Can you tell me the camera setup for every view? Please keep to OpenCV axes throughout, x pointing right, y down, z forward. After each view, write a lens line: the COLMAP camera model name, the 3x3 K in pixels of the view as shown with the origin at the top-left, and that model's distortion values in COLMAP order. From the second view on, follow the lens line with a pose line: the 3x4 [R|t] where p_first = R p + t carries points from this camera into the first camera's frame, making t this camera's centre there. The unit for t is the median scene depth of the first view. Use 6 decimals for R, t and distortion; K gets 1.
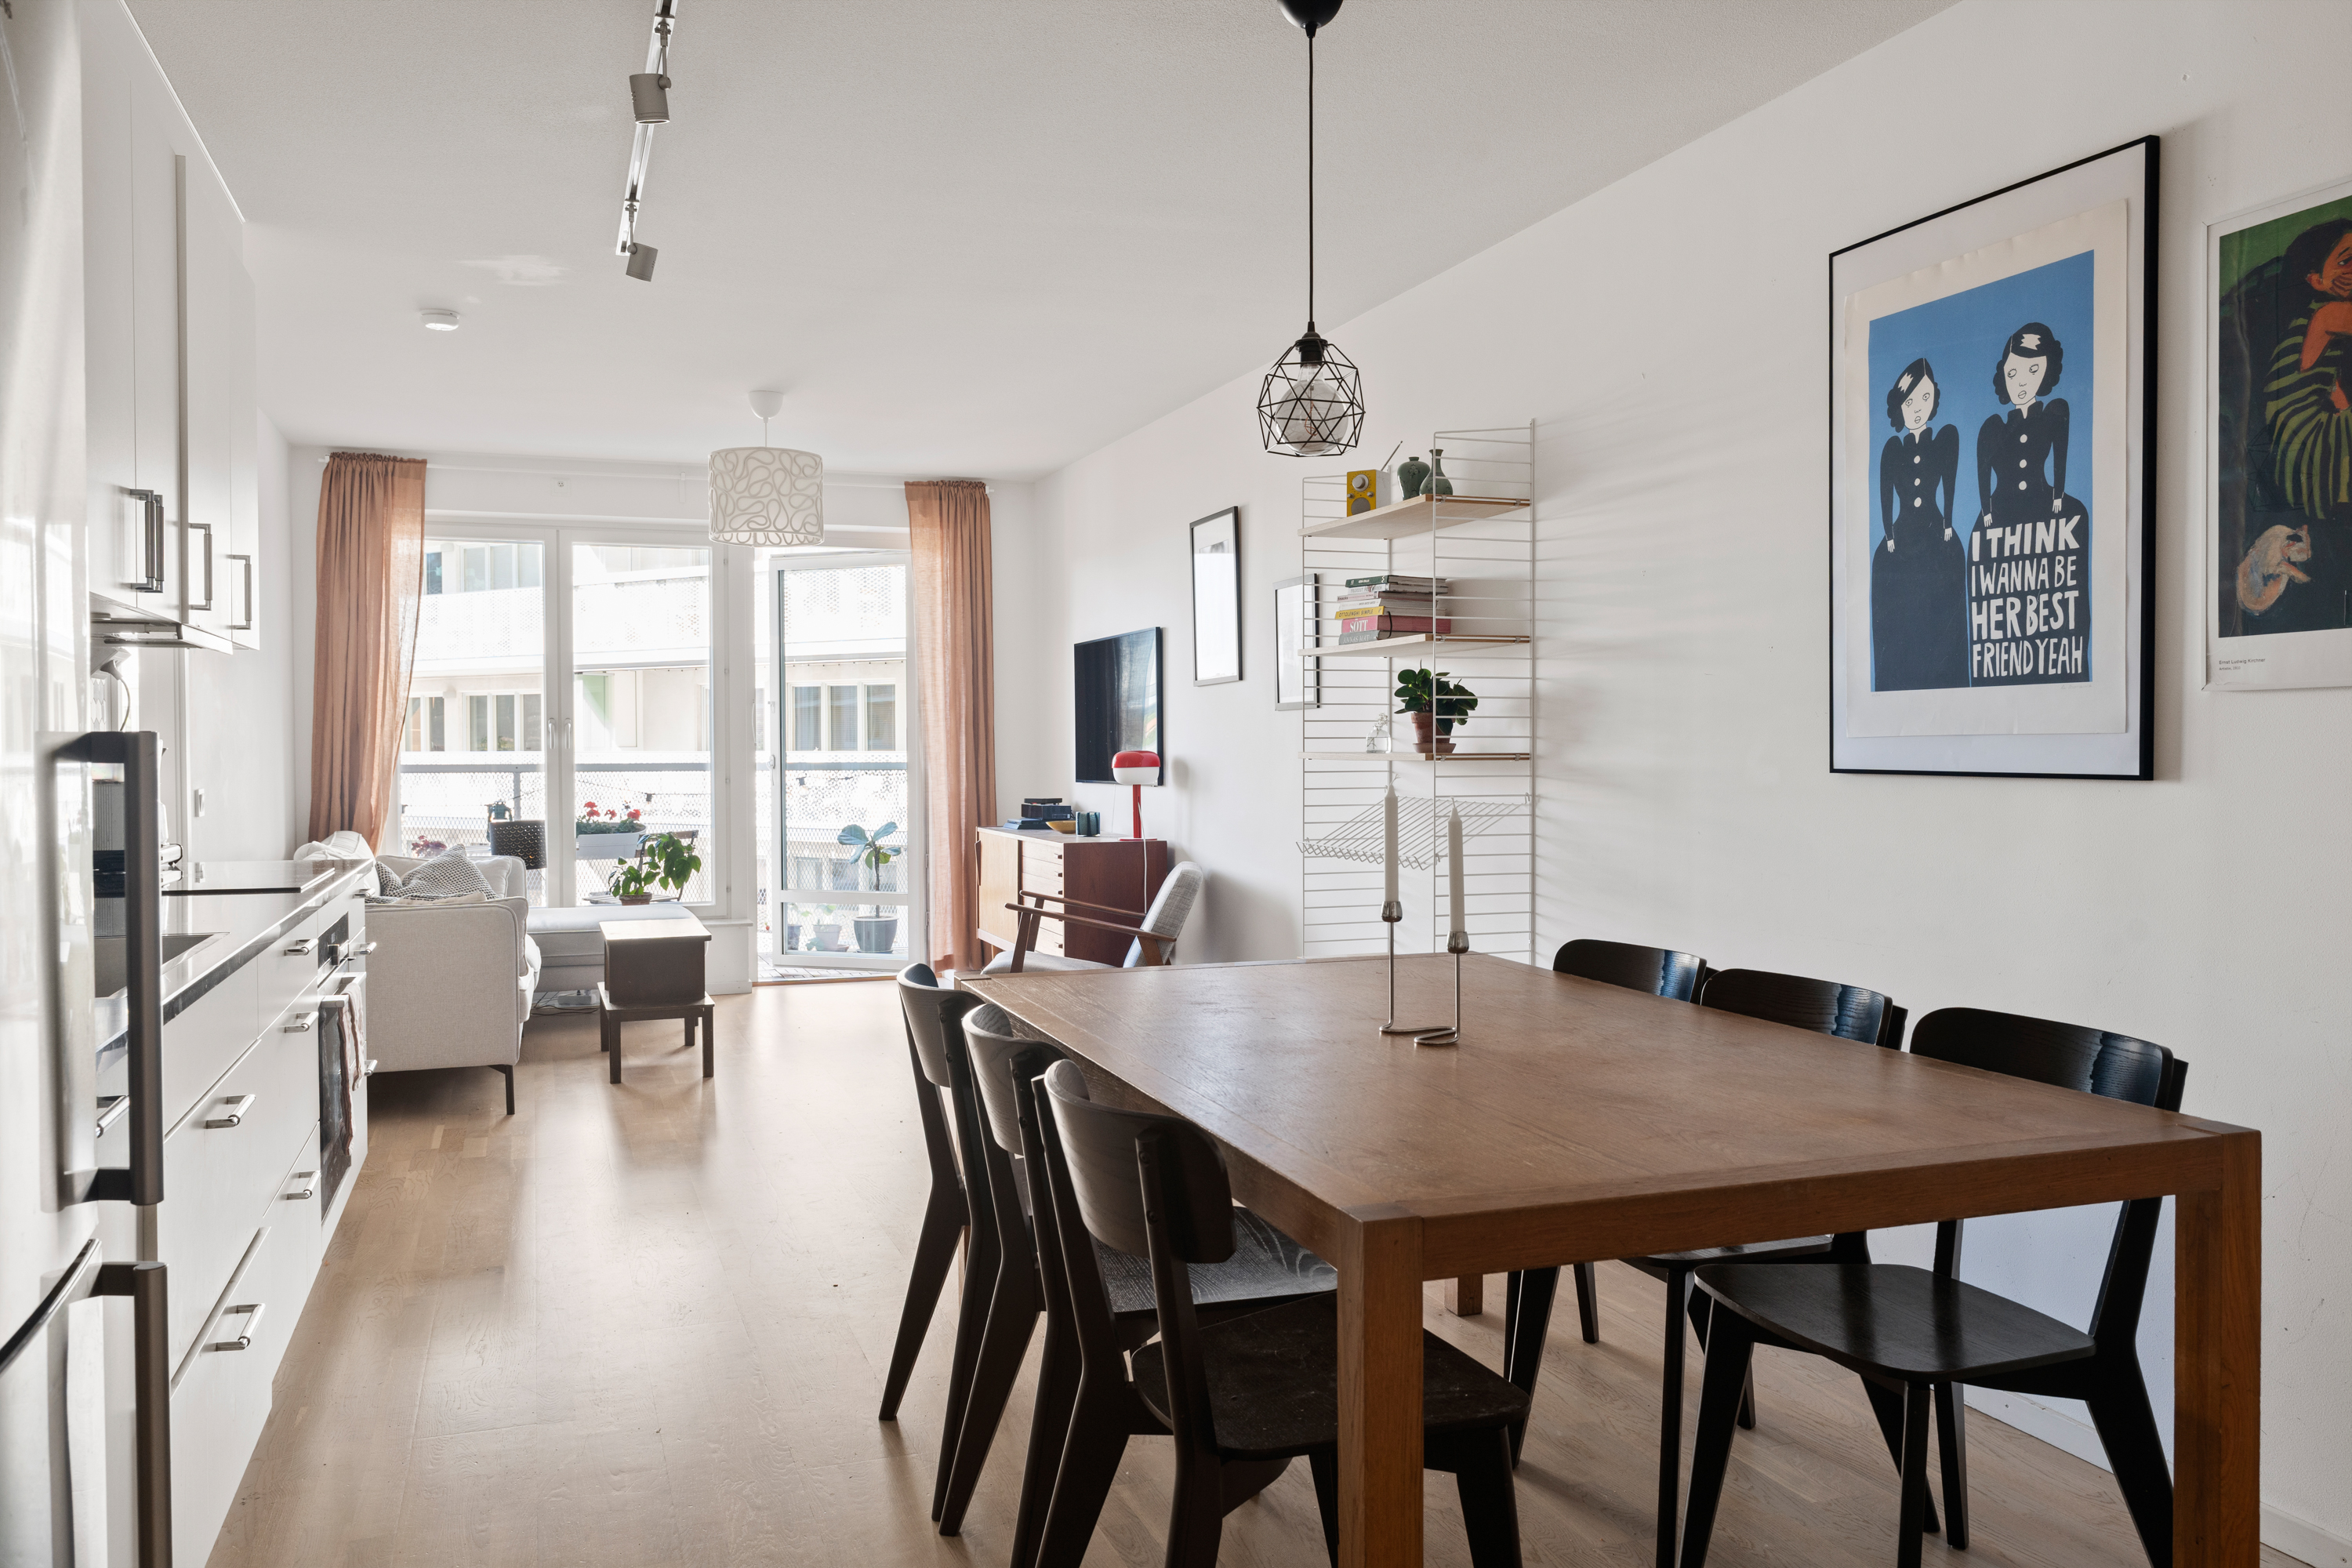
lens RADIAL K [[1749.4, 0, 1160.6], [0, 1749.4, 779.7], [0, 0, 1]] dist [-0.004374, 0.008566]
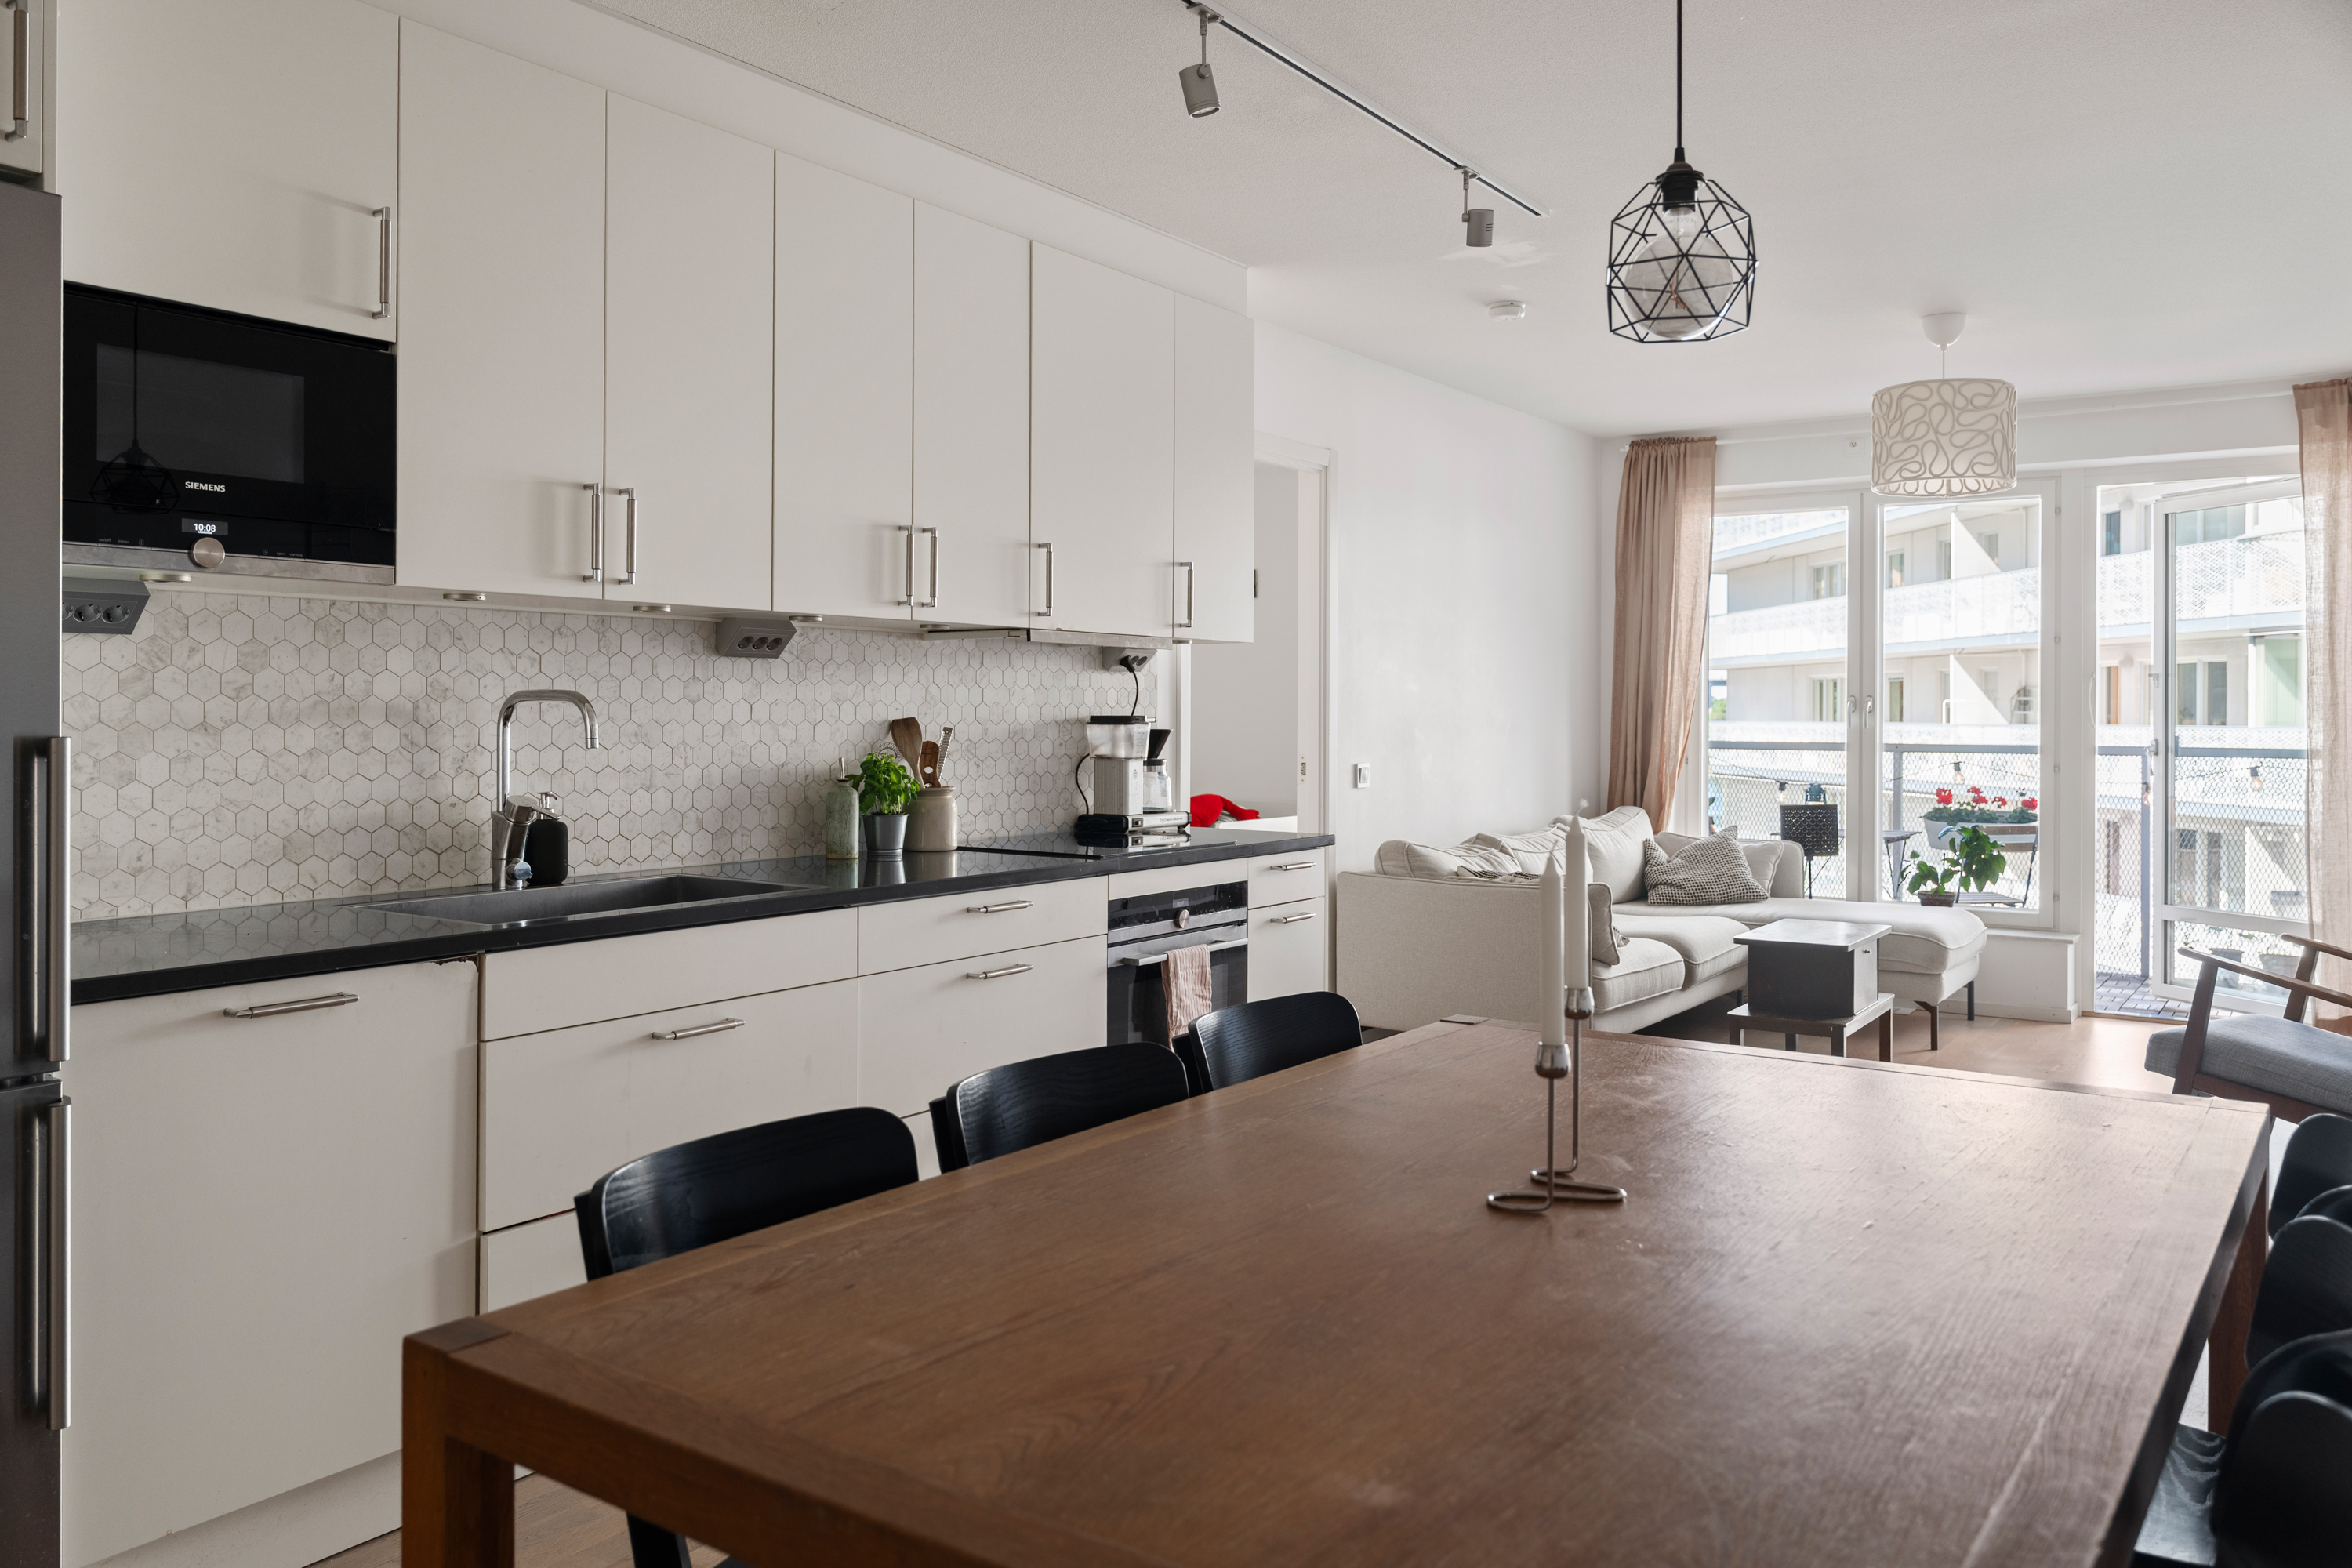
lens RADIAL K [[1749.4, 0, 1146.5], [0, 1749.4, 721.9], [0, 0, 1]] dist [-0.004374, 0.008566]
pose [[0.580074, 0.008811, -0.814516, 0.250651], [-0.021839, 0.999750, -0.004738, -0.011391], [0.814271, 0.020536, 0.580122, 0.199974]]
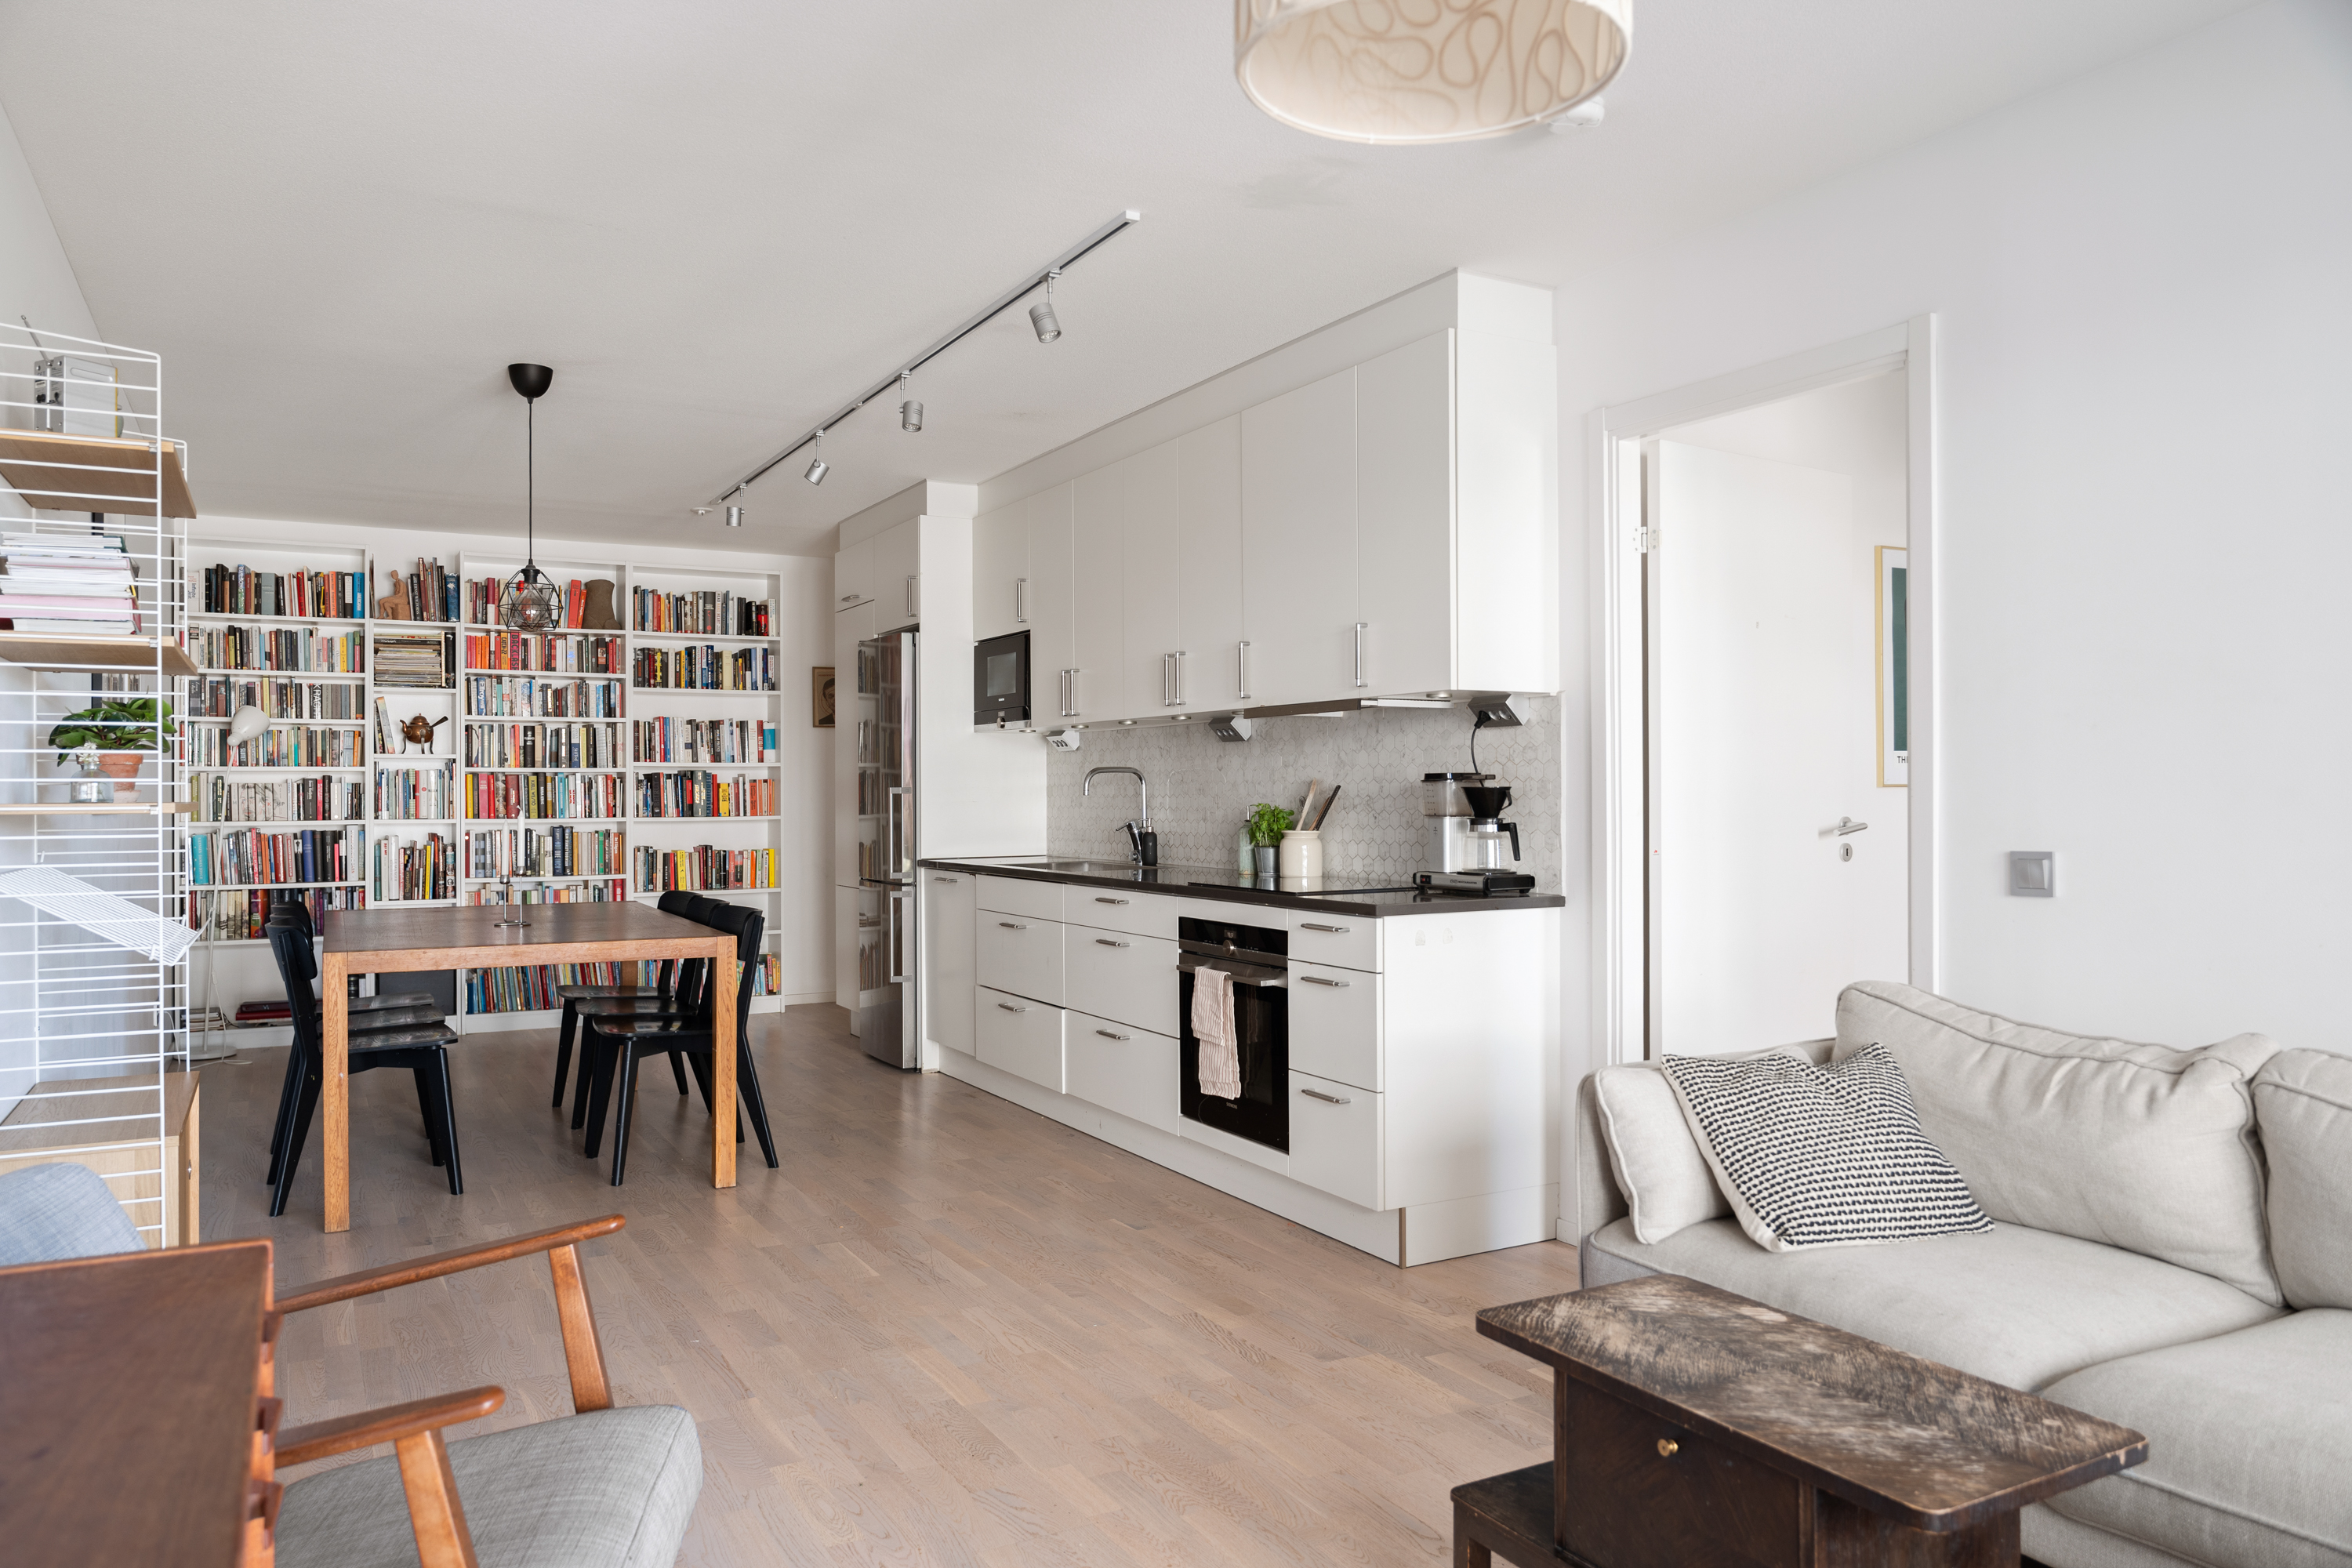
lens RADIAL K [[1596.9, 0, 1166.6], [0, 1596.9, 787.7], [0, 0, 1]] dist [-0.011814, 0.004771]
pose [[-0.986417, 0.005992, -0.164149, -0.140940], [0.002944, 0.999819, 0.018803, -0.024646], [0.164232, 0.018064, -0.986256, 1.299736]]
